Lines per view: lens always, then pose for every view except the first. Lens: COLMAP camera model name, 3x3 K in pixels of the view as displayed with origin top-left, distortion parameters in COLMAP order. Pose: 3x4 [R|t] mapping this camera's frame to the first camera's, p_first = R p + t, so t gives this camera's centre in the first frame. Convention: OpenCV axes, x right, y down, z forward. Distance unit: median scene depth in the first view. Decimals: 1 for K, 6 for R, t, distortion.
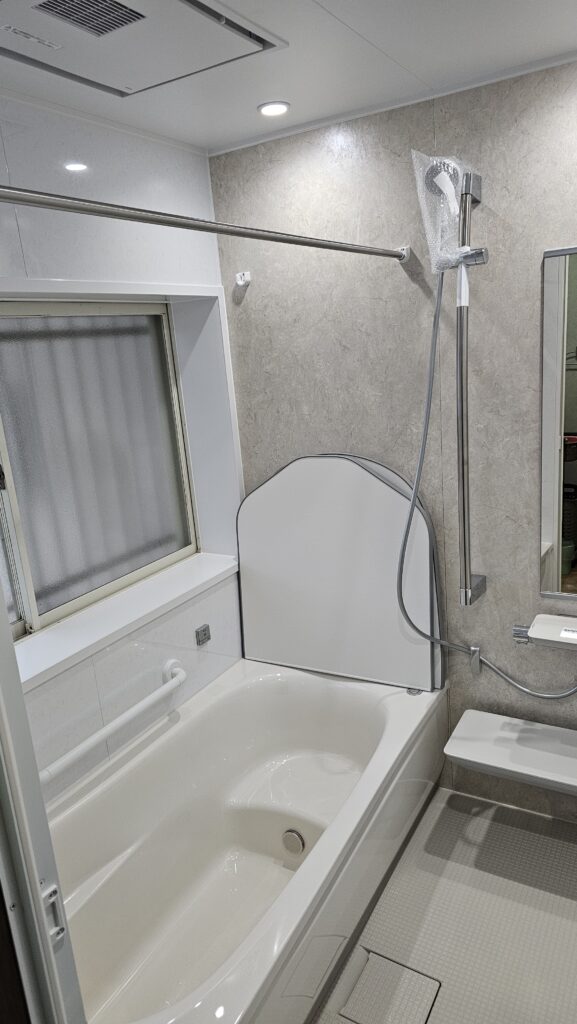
lens RADIAL K [[676.9, 0, 289.5], [0, 676.9, 515.9], [0, 0, 1]] dist [0.044629, -0.032651]
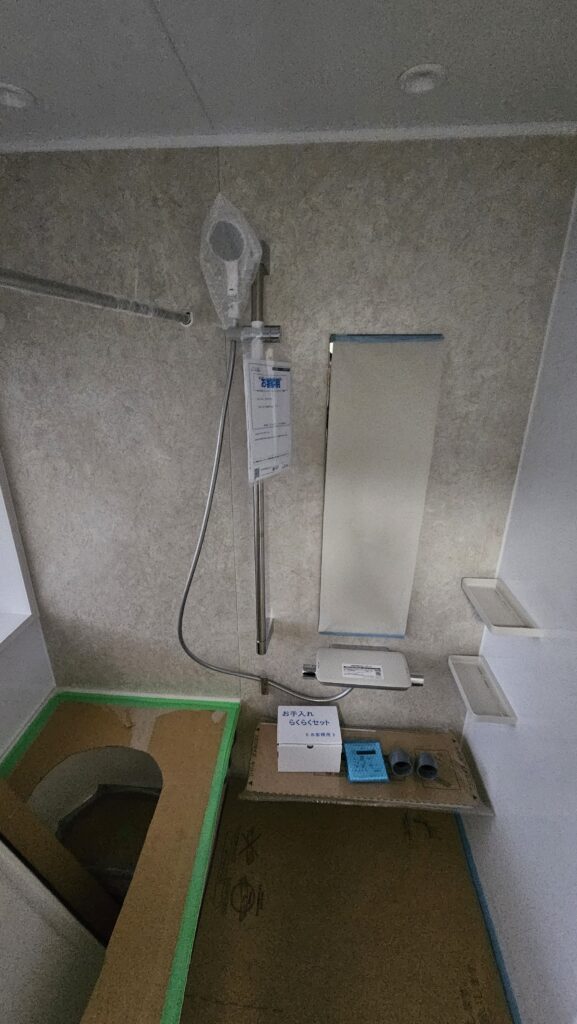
lens RADIAL K [[416.4, 0, 284.3], [0, 416.4, 506.3], [0, 0, 1]] dist [-0.005311, -0.000217]
pose [[0.901493, -0.070734, 0.426974, 0.022349], [0.029001, 0.994209, 0.103473, -0.178202], [-0.431821, -0.080897, 0.898324, 0.401064]]
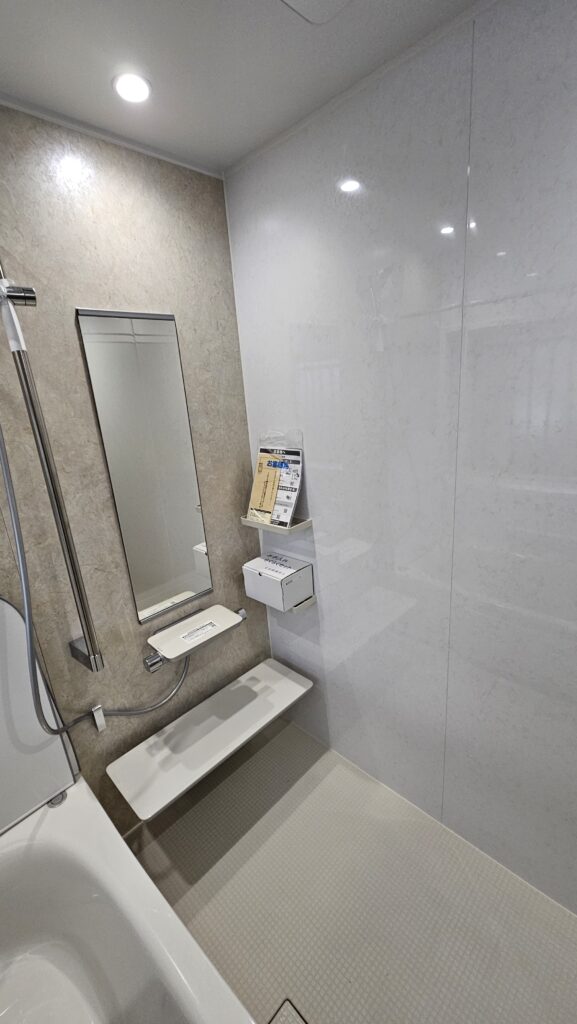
lens RADIAL K [[416.4, 0, 285.6], [0, 416.4, 510.4], [0, 0, 1]] dist [-0.005311, -0.000217]
pose [[0.261521, -0.212945, 0.941414, -0.174891], [0.292139, 0.947073, 0.133070, -0.082757], [-0.919925, 0.240223, 0.309889, 0.531138]]
